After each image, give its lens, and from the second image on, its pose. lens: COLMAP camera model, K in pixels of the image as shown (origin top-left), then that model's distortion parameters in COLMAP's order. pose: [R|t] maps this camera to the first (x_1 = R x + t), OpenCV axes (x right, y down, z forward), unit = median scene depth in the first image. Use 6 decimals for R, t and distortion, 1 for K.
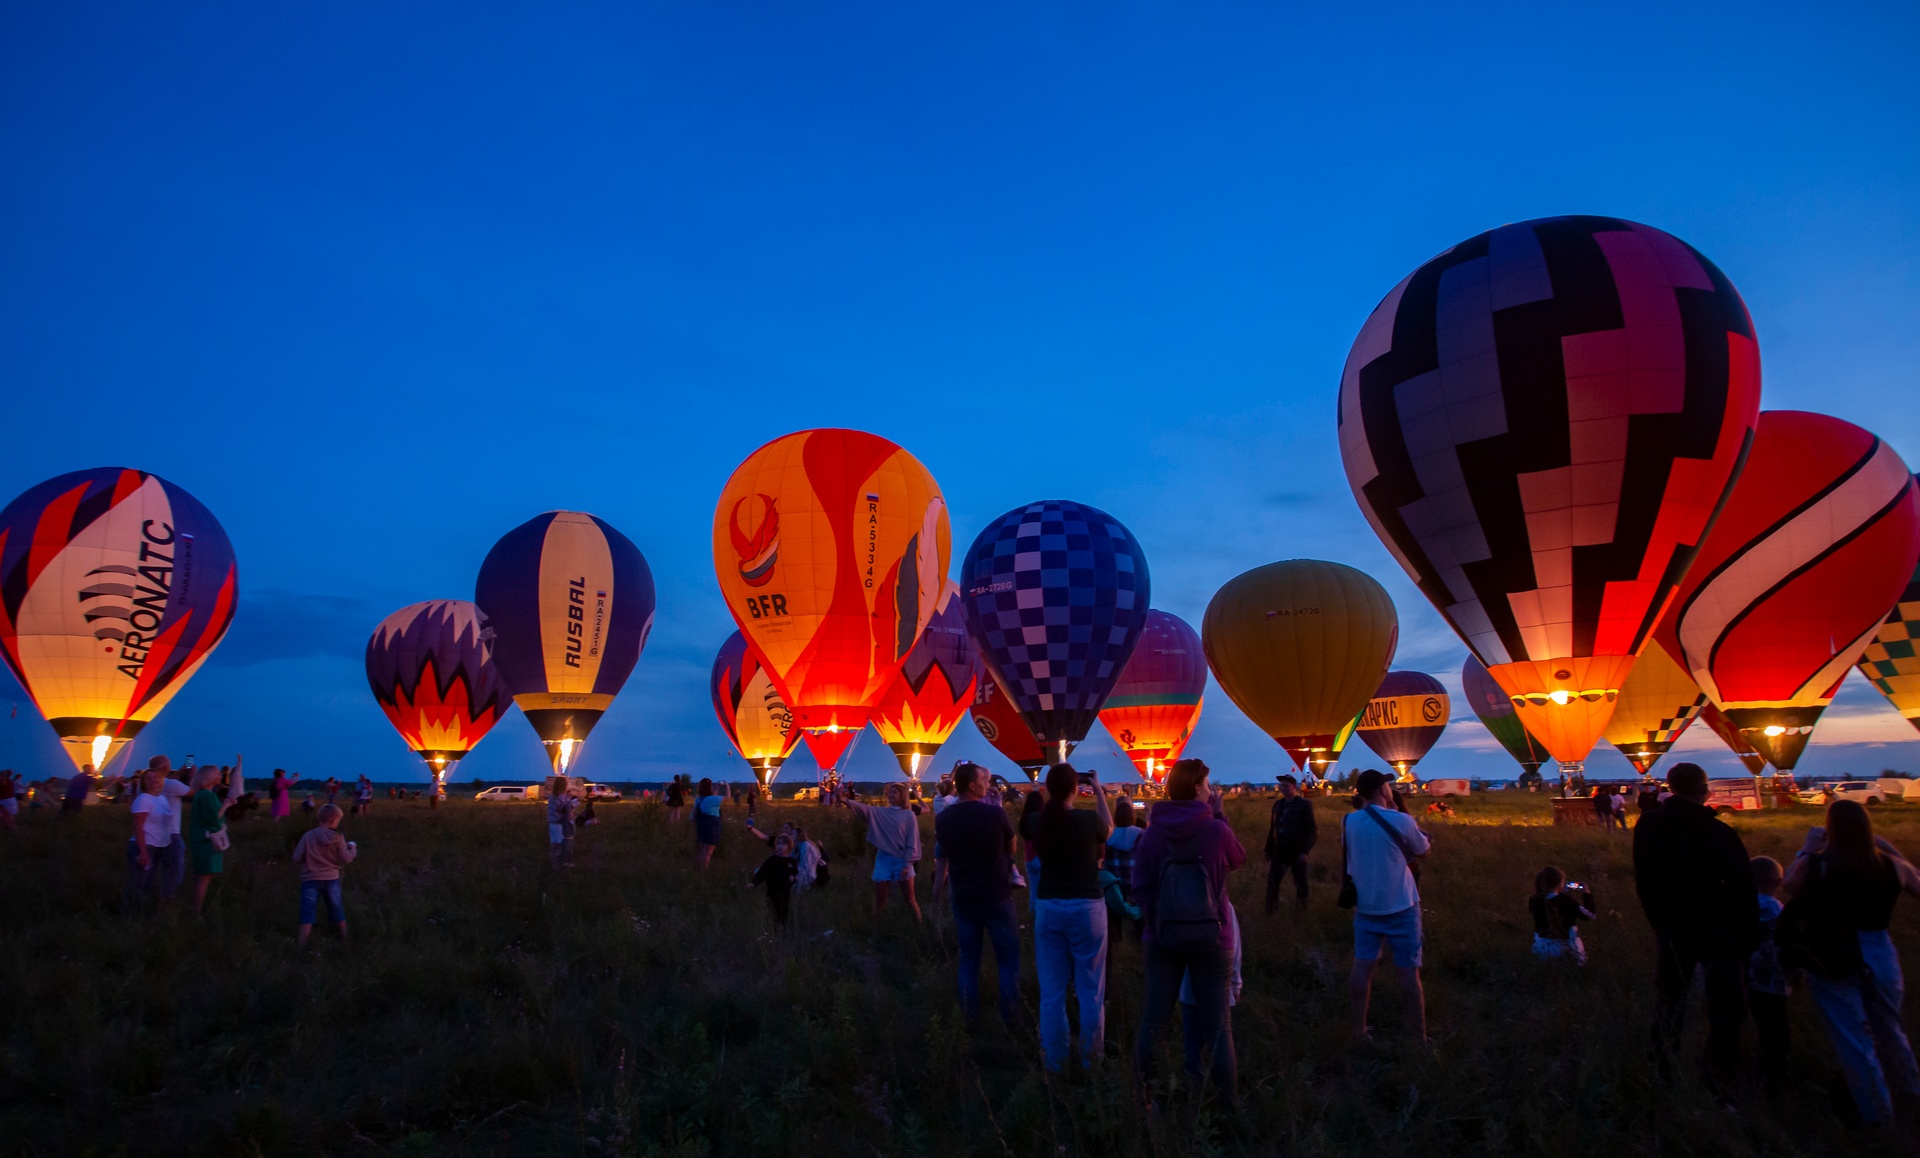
lens RADIAL K [[957.3, 0, 953.0], [0, 957.3, 561.6], [0, 0, 1]] dist [-0.031736, 0.000849]
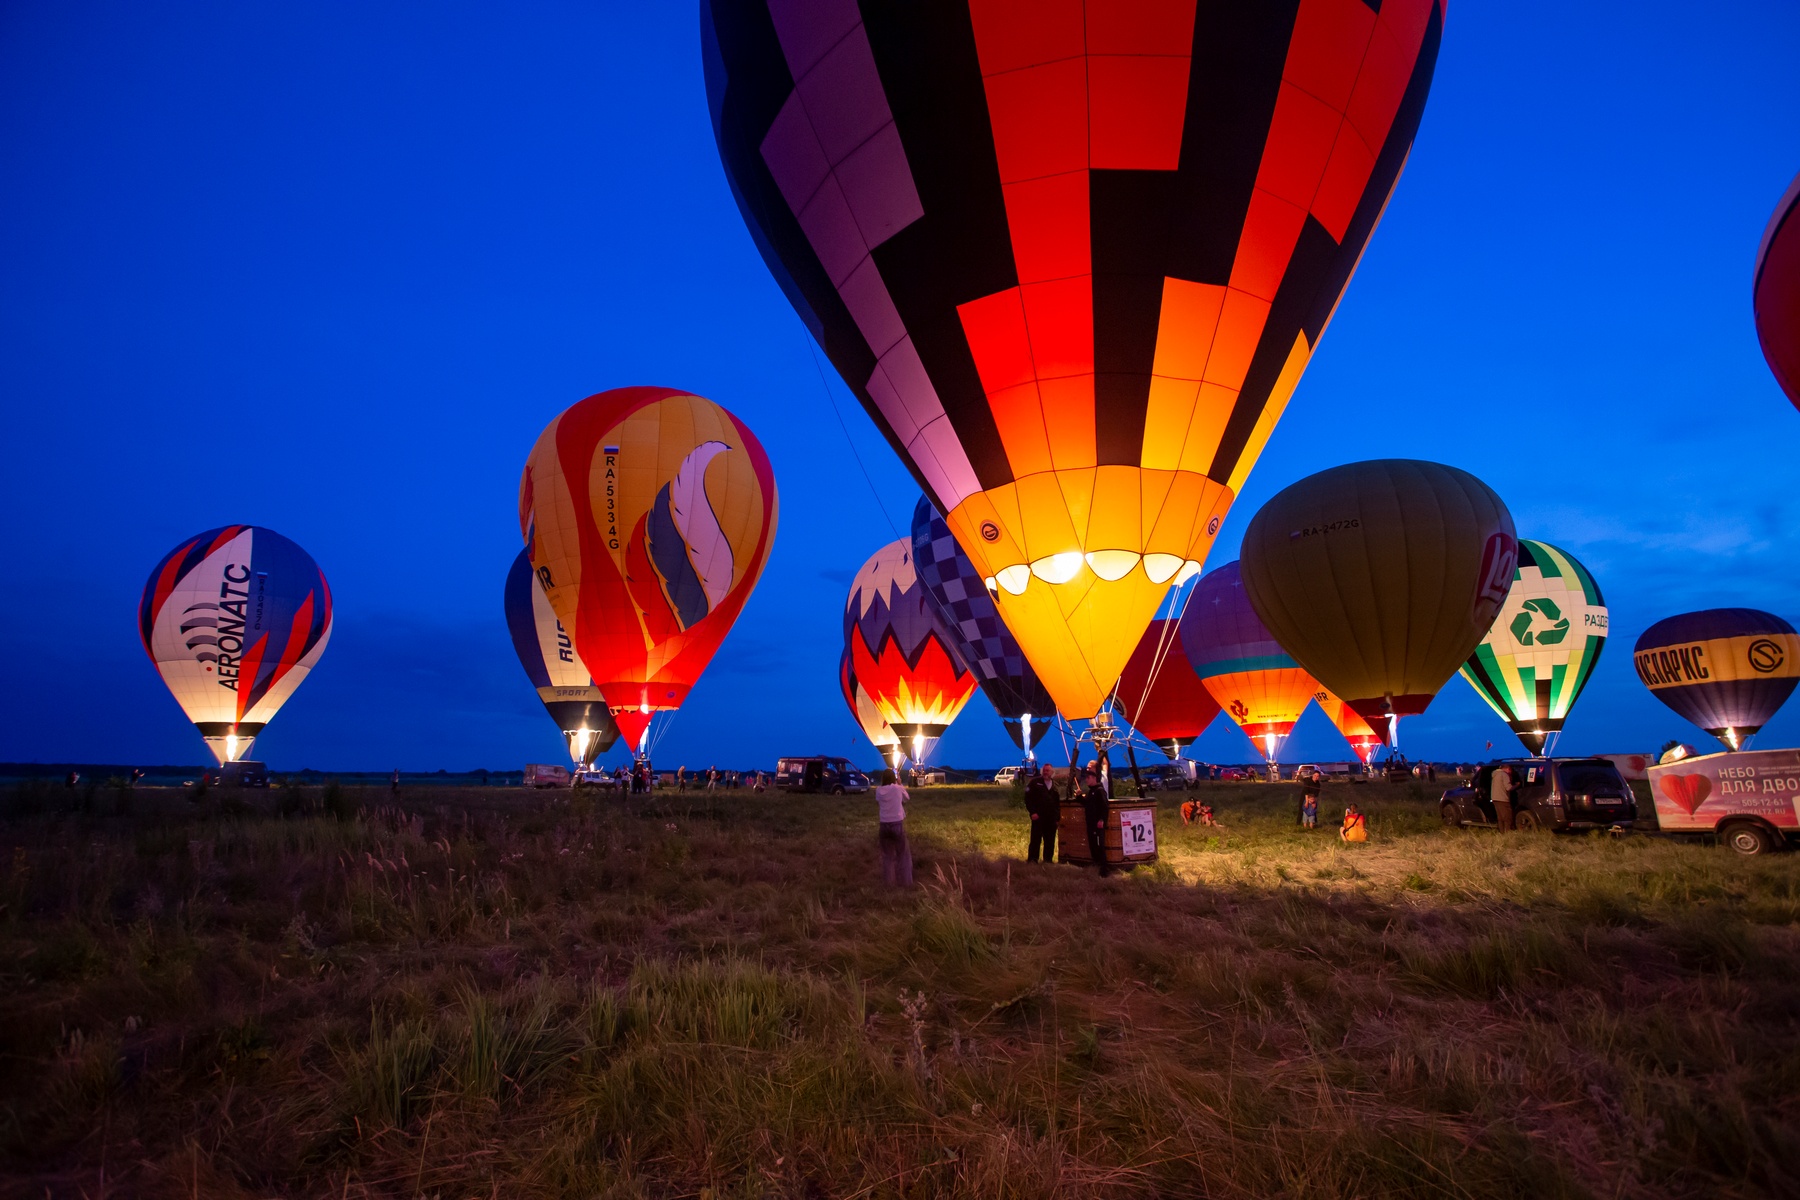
lens RADIAL K [[899.4, 0, 888.1], [0, 899.4, 601.8], [0, 0, 1]] dist [-0.055608, 0.023873]
pose [[0.901354, -0.087315, -0.424191, 0.436064], [0.105704, 0.994197, 0.019965, 0.075481], [0.419986, -0.062834, 0.905353, 0.302261]]
